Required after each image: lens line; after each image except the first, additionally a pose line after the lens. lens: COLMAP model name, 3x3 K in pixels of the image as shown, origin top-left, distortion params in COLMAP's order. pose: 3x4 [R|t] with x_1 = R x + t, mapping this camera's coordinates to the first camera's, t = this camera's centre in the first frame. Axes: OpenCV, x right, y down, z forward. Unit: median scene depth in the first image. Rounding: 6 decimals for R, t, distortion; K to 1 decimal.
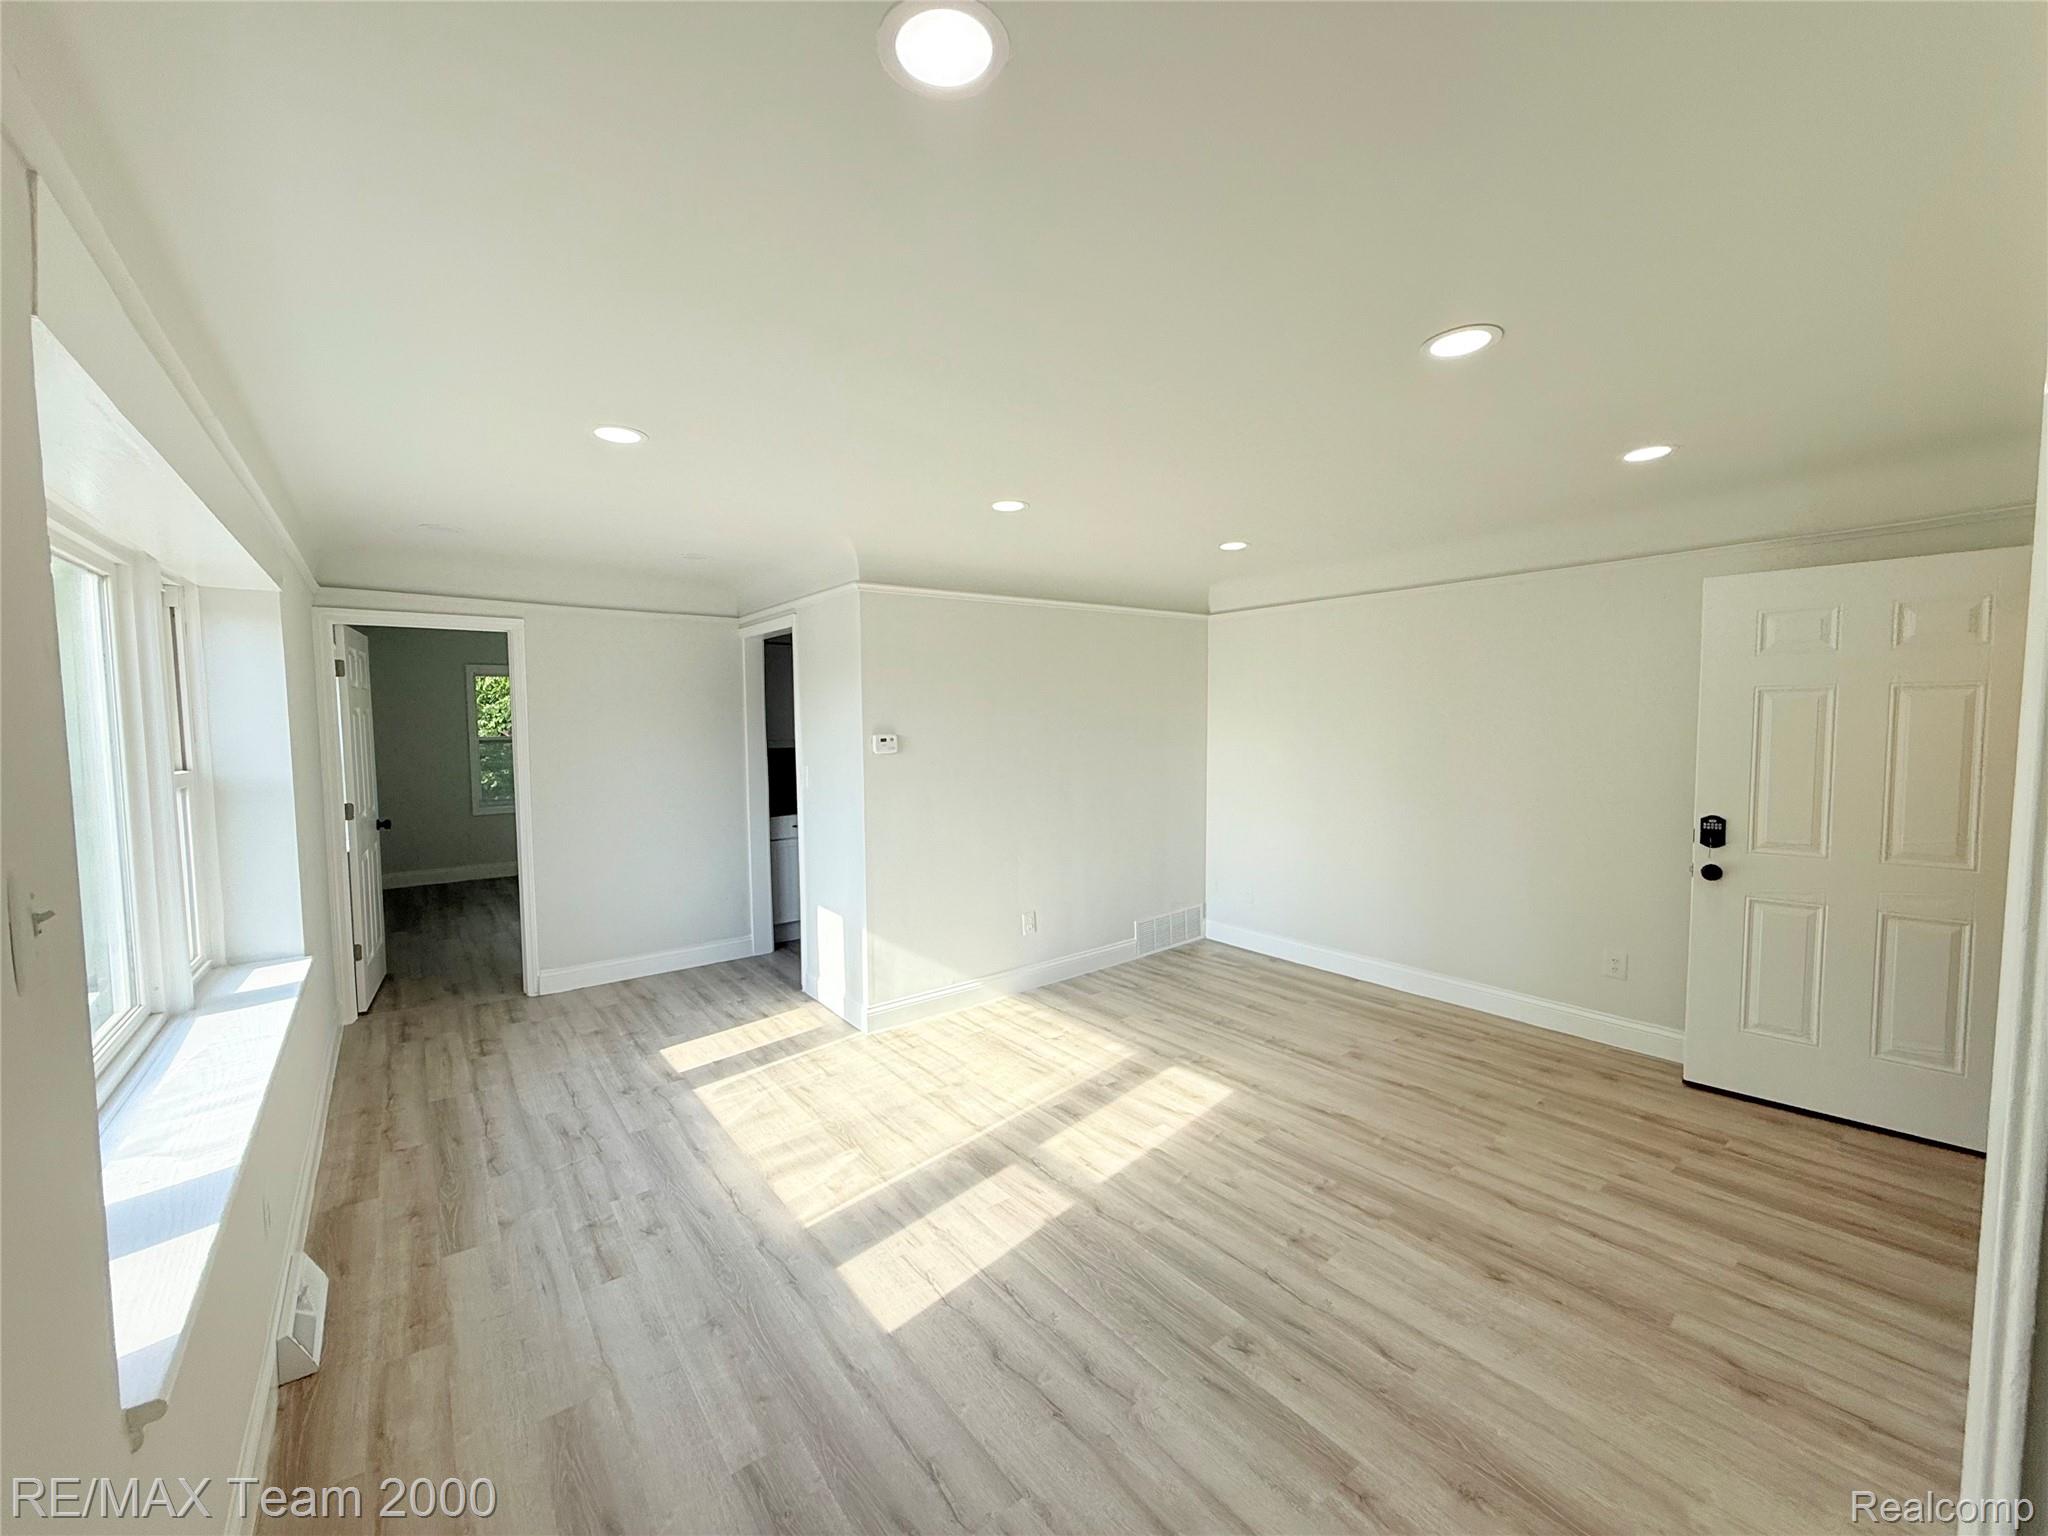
lens RADIAL K [[816.6, 0, 1021.8], [0, 816.6, 761.9], [0, 0, 1]] dist [0.001997, 0.000111]
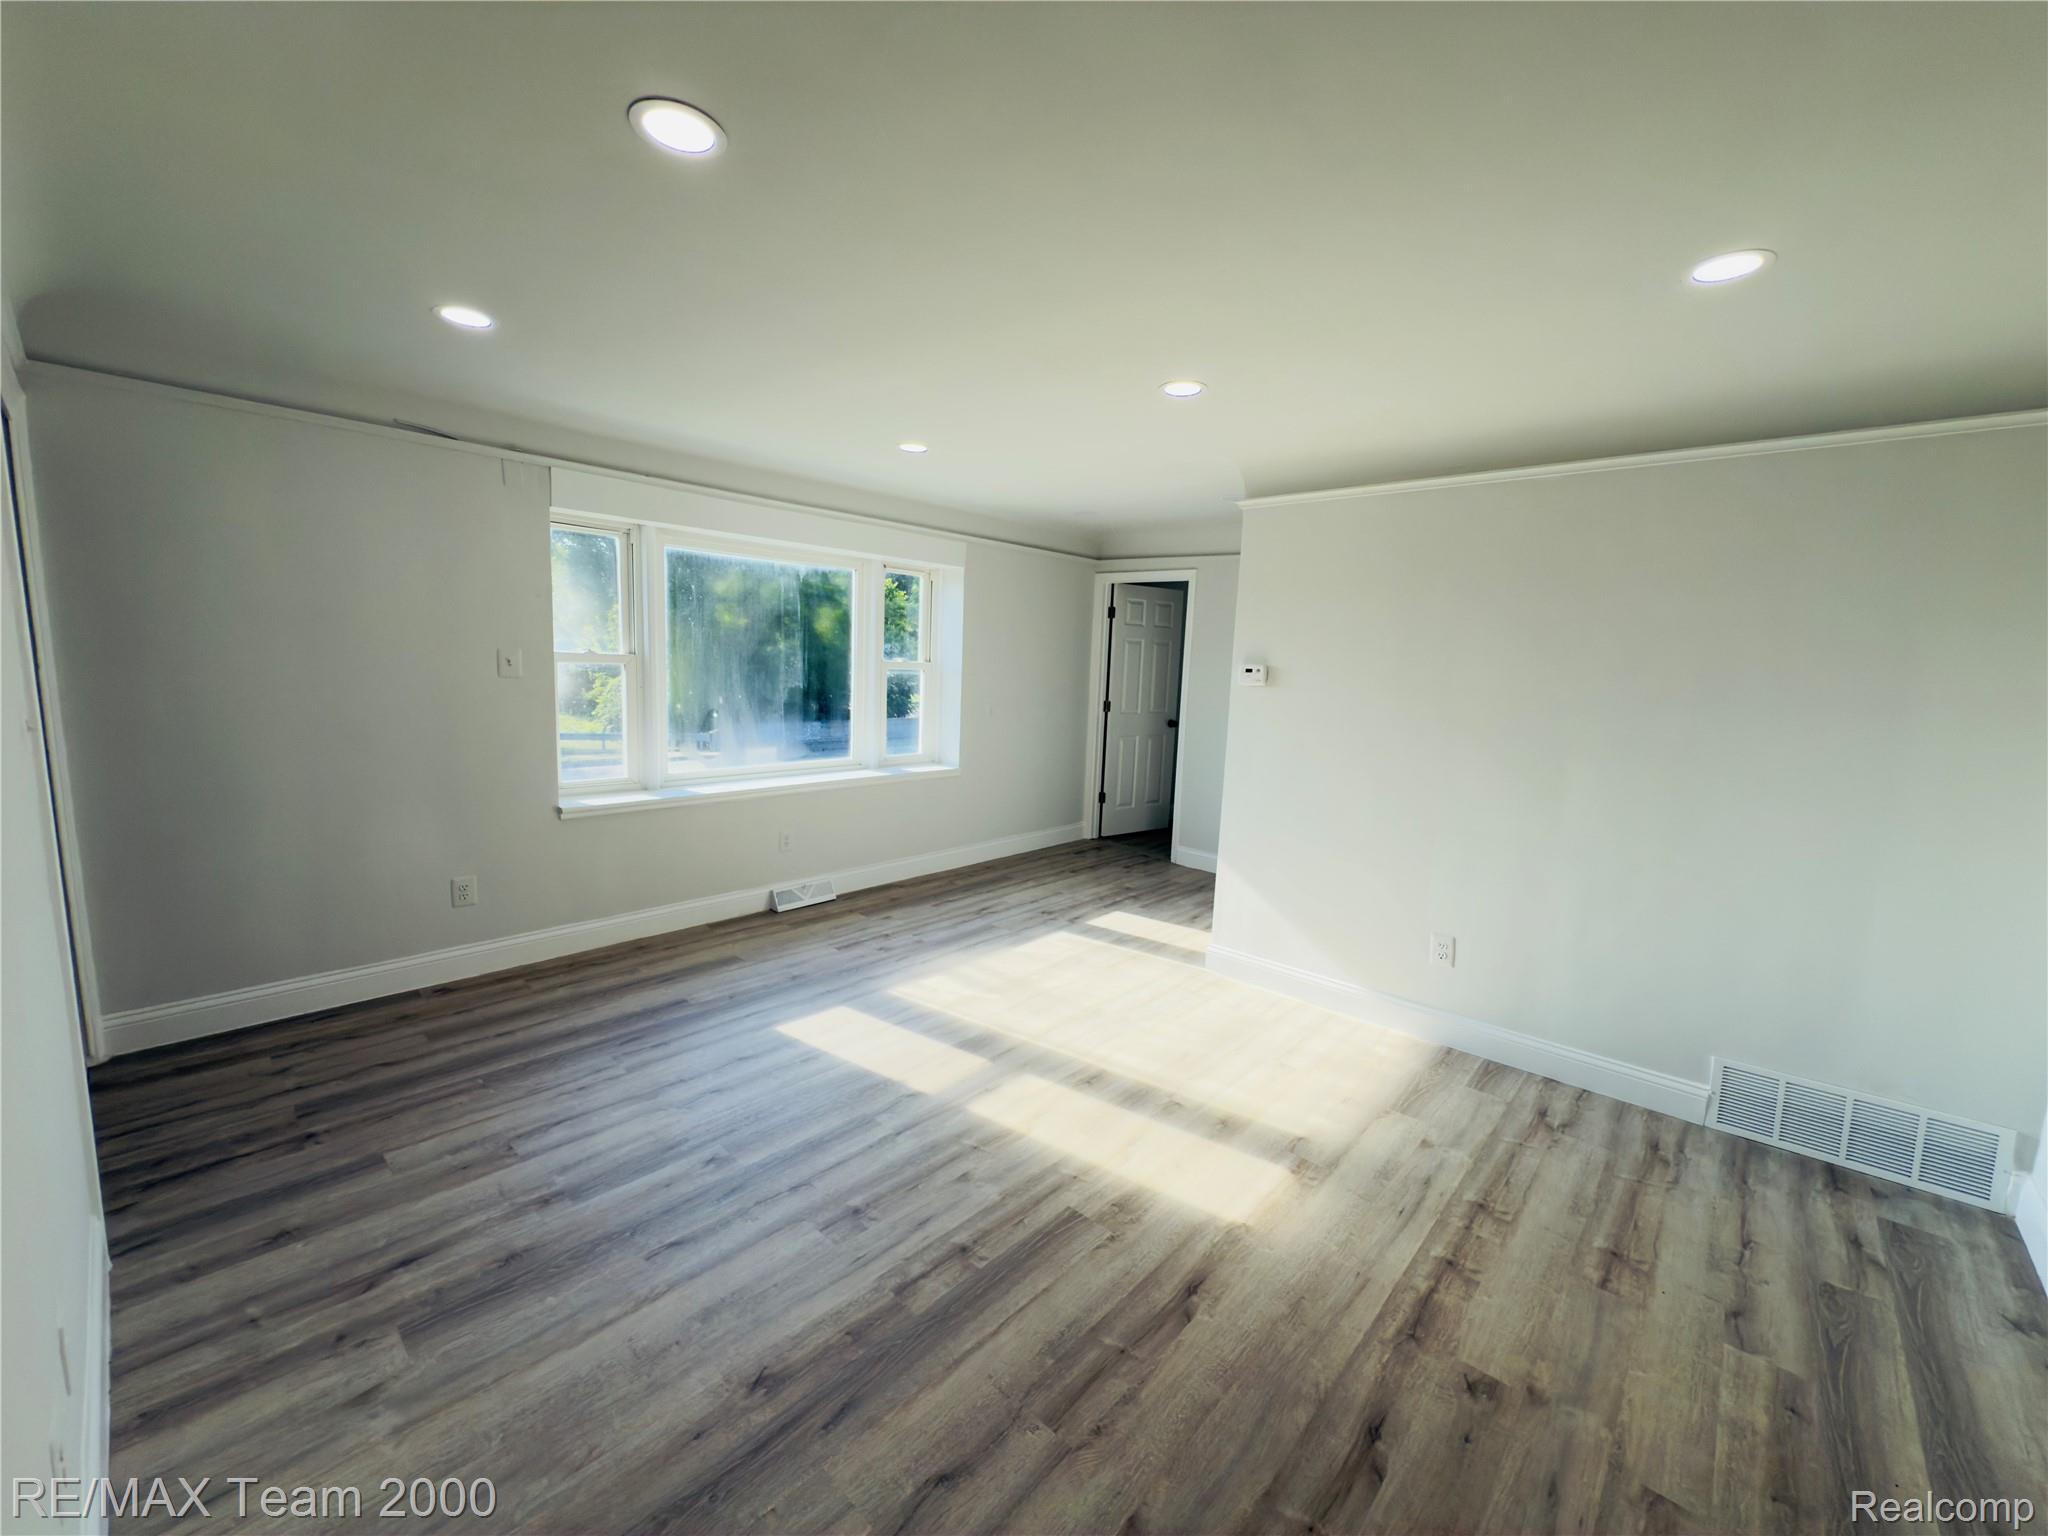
lens RADIAL K [[816.6, 0, 1021.8], [0, 816.6, 761.9], [0, 0, 1]] dist [0.001997, 0.000111]
pose [[0.173063, 0.142708, -0.974517, 1.011732], [-0.097042, 0.987103, 0.127318, -0.024938], [0.980118, 0.072535, 0.184680, 0.850350]]
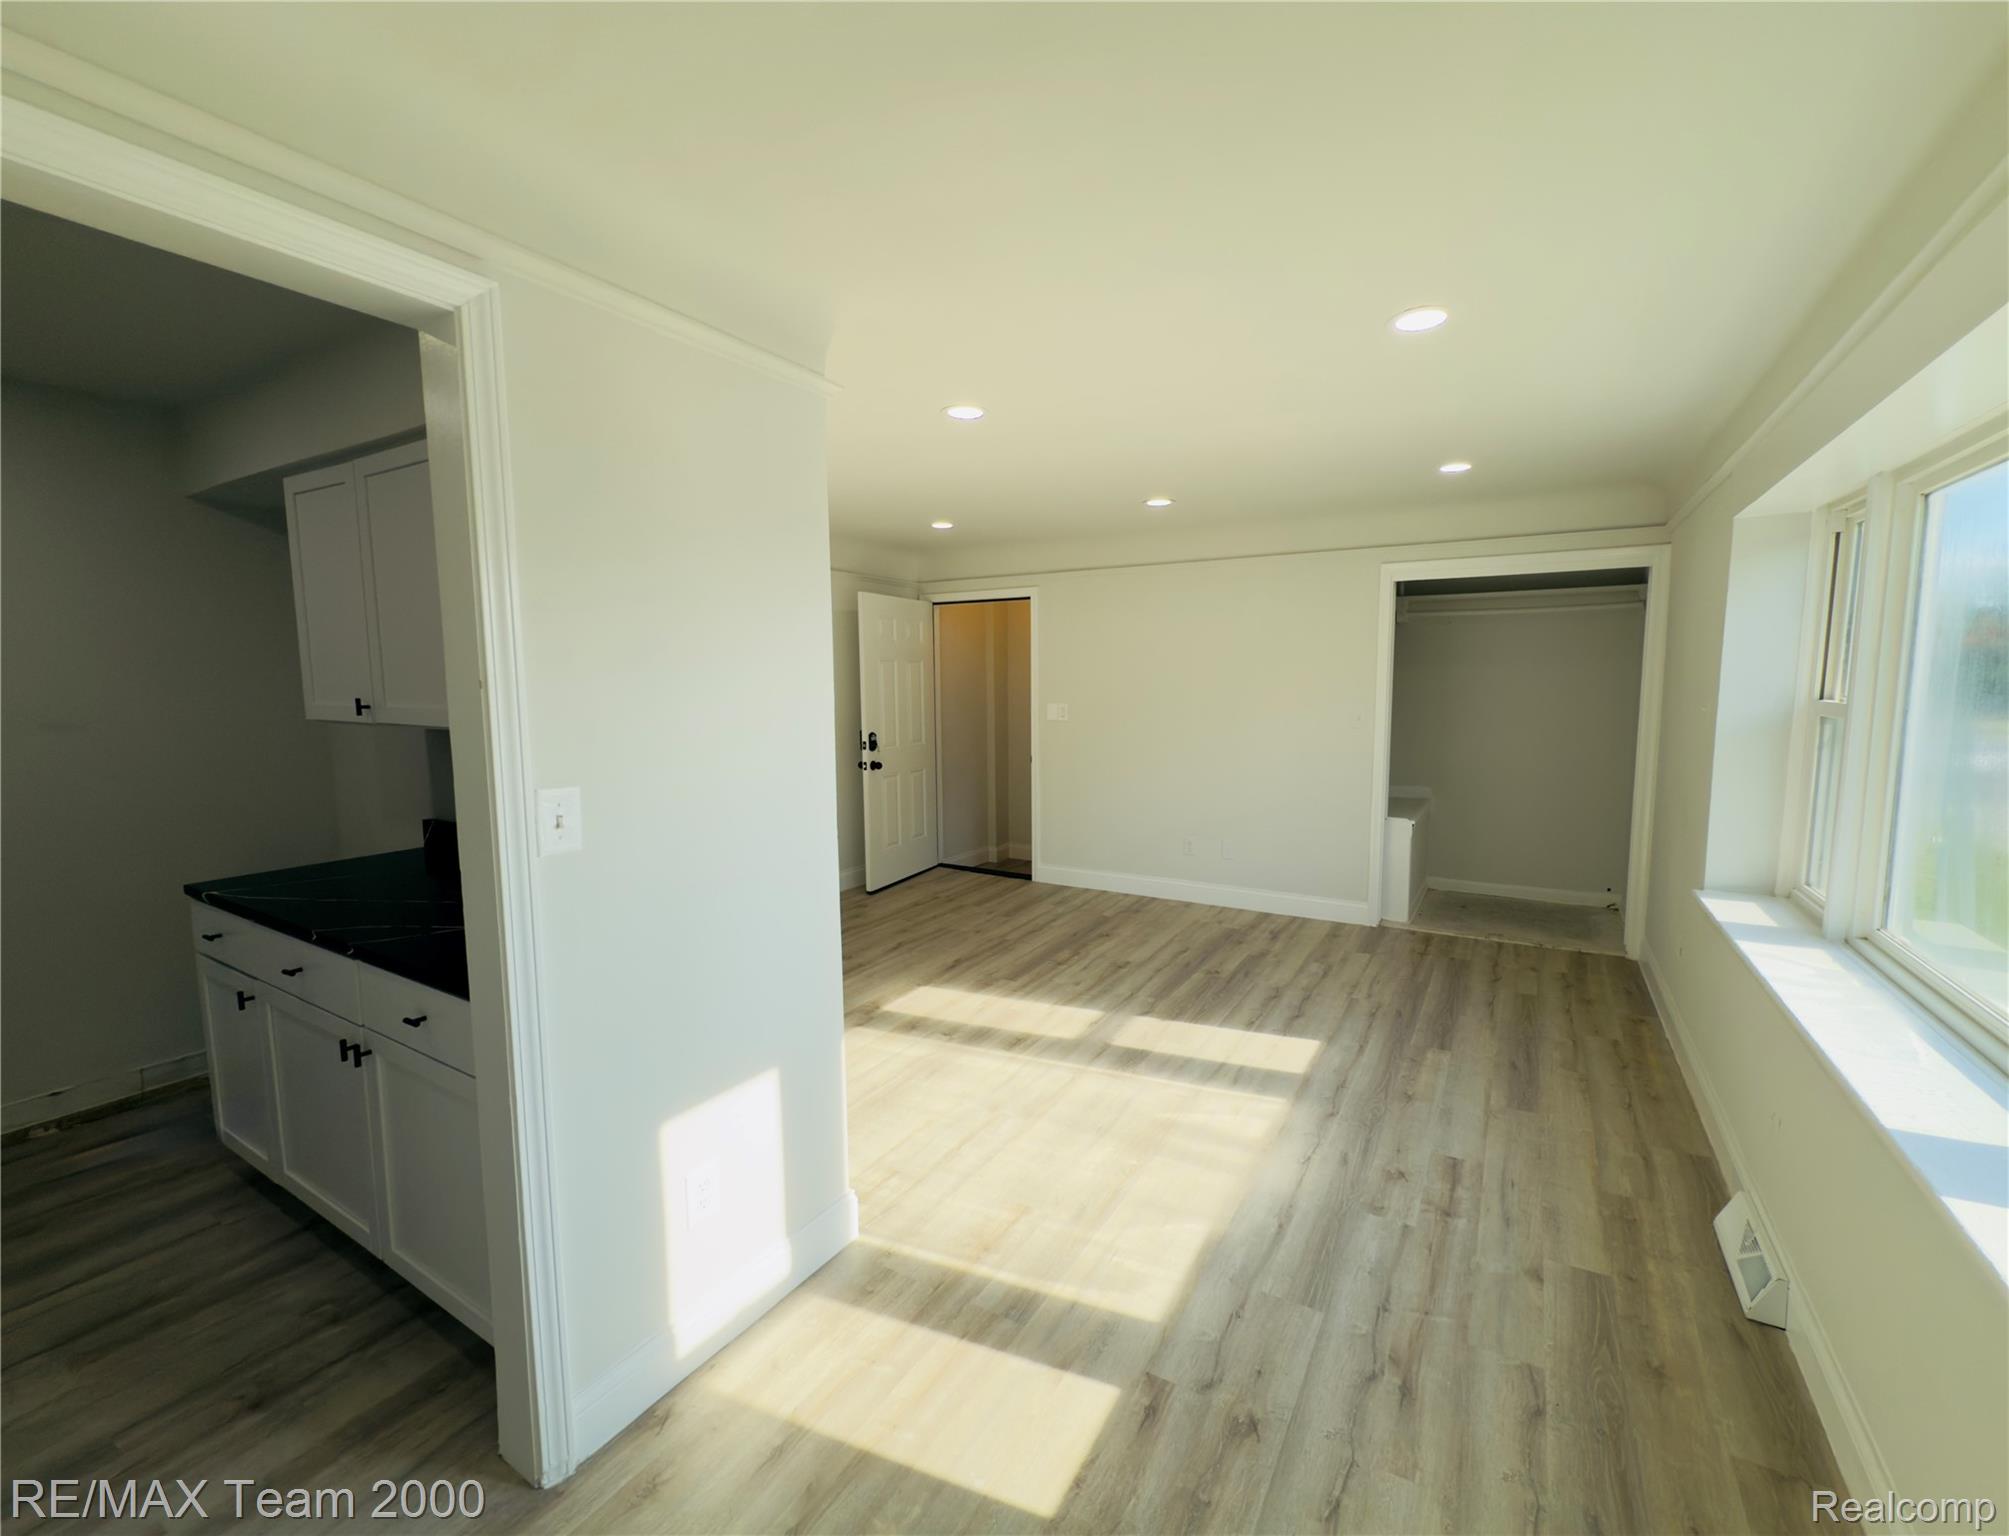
lens RADIAL K [[833.1, 0, 1043.7], [0, 833.1, 770.7], [0, 0, 1]] dist [-0.000154, -0.000004]
pose [[-0.385019, -0.086278, 0.918867, -1.050134], [0.061064, 0.991057, 0.118644, -0.046626], [-0.920886, 0.101790, -0.376307, 1.548350]]
